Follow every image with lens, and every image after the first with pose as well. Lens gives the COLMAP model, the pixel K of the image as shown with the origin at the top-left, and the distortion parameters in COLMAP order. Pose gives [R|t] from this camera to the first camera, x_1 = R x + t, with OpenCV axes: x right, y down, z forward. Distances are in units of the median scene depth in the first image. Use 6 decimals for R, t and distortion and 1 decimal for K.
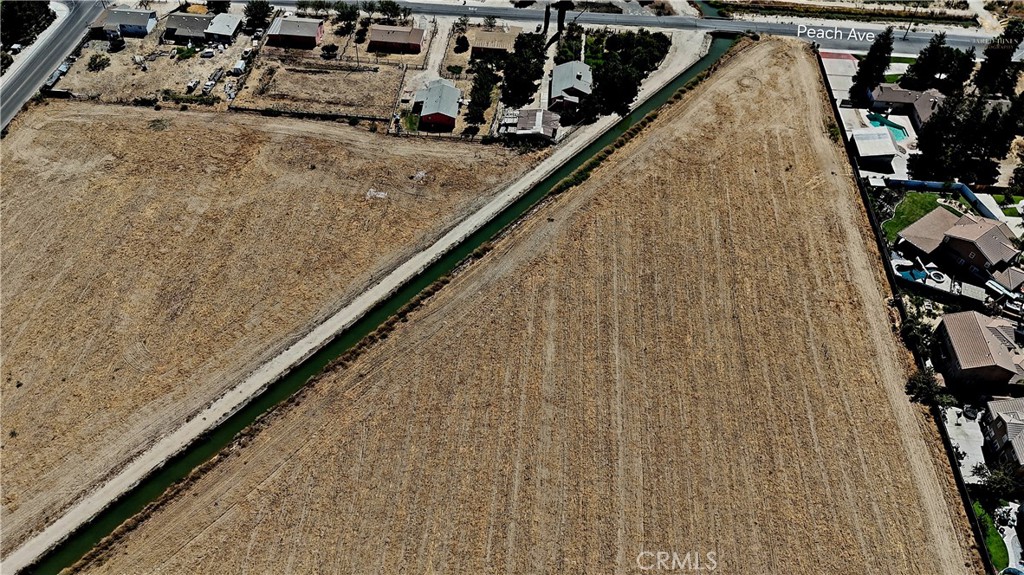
lens RADIAL K [[782.1, 0, 512.0], [0, 782.1, 287.5], [0, 0, 1]] dist [0.082603, -0.091367]
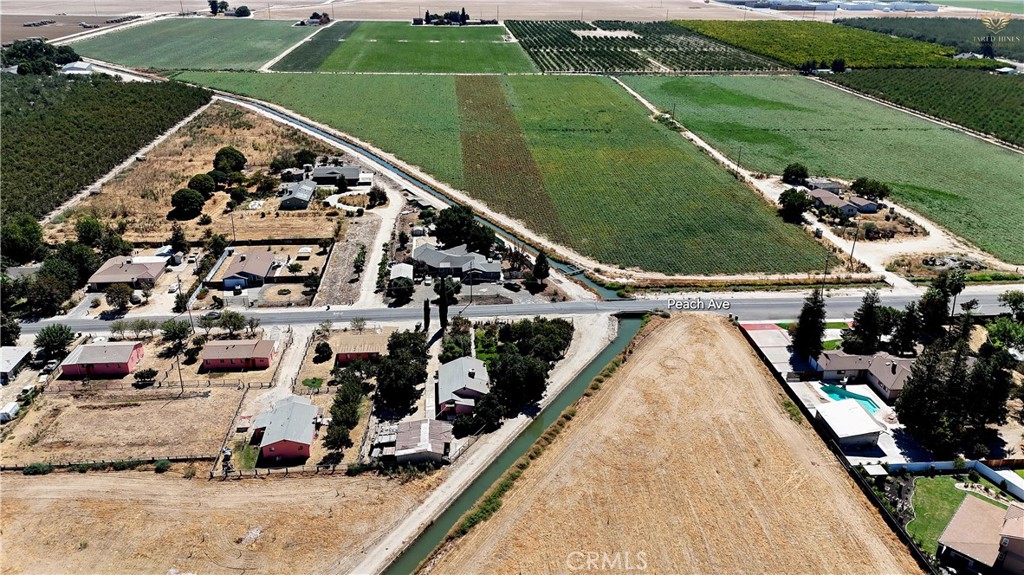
lens RADIAL K [[753.4, 0, 510.2], [0, 753.4, 287.2], [0, 0, 1]] dist [0.072180, -0.068385]
pose [[0.986508, -0.082178, 0.141594, 0.022649], [0.130585, 0.916626, -0.377816, -0.054731], [-0.098740, 0.391209, 0.914990, 0.259081]]
